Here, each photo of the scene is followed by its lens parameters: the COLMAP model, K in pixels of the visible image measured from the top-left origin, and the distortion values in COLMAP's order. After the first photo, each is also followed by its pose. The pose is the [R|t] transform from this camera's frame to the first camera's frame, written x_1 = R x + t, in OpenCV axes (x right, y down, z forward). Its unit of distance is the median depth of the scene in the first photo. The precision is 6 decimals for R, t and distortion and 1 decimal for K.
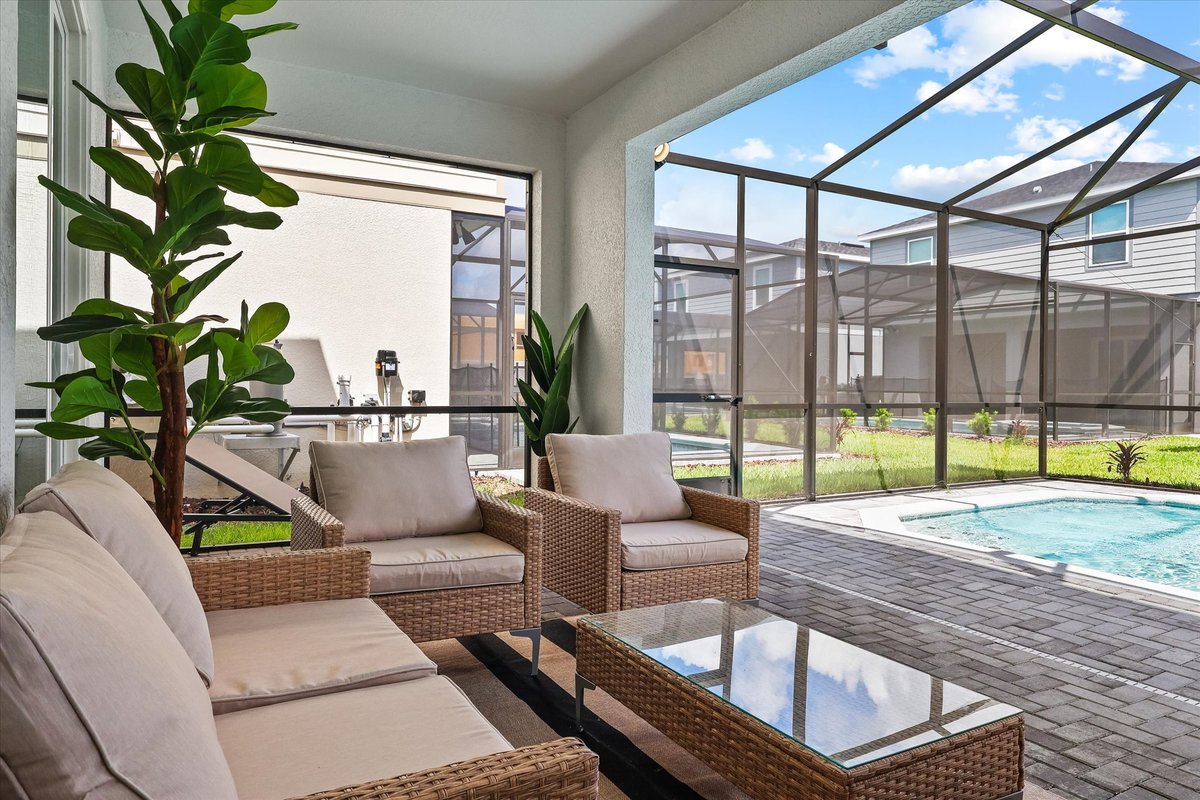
lens RADIAL K [[772.6, 0, 601.1], [0, 772.6, 392.5], [0, 0, 1]] dist [0.010957, -0.000683]
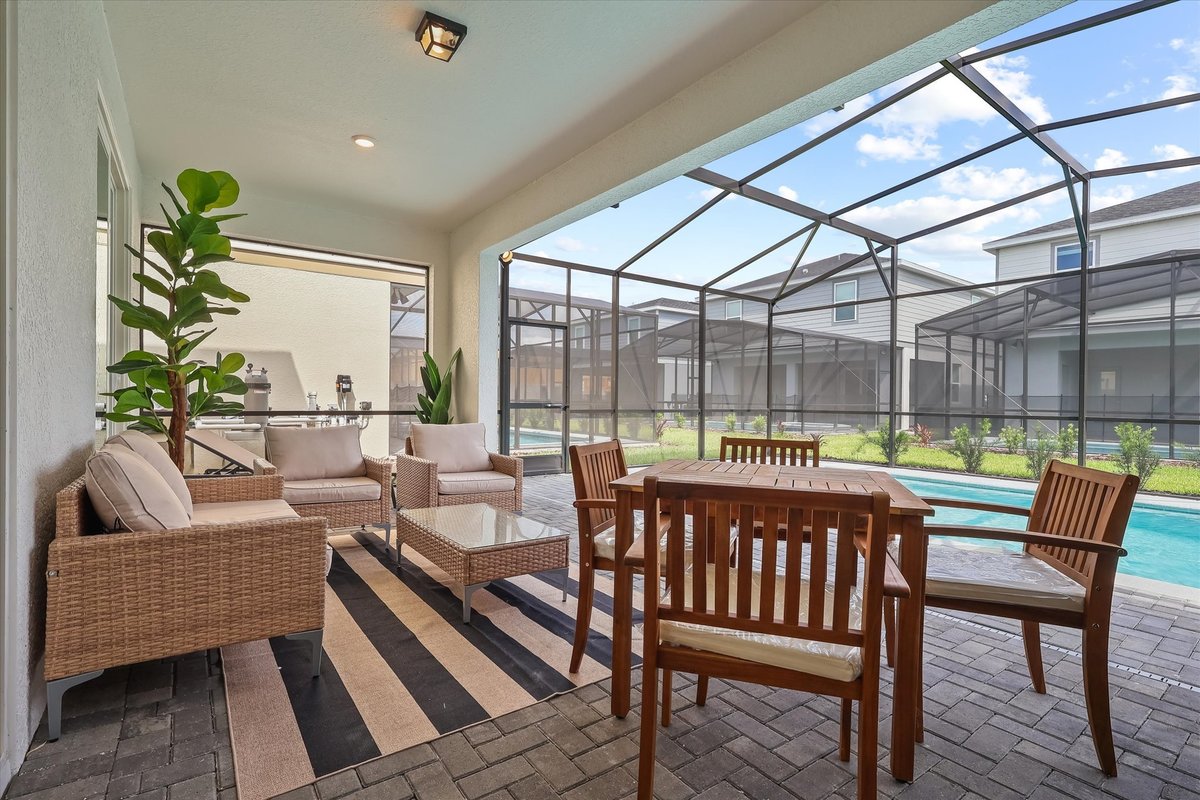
lens RADIAL K [[563.0, 0, 599.8], [0, 563.0, 406.2], [0, 0, 1]] dist [0.005961, 0.002417]
pose [[0.993292, -0.000814, 0.115634, 0.234989], [0.000569, 0.999998, 0.002158, 0.011178], [-0.115635, -0.002078, 0.993290, -0.376279]]
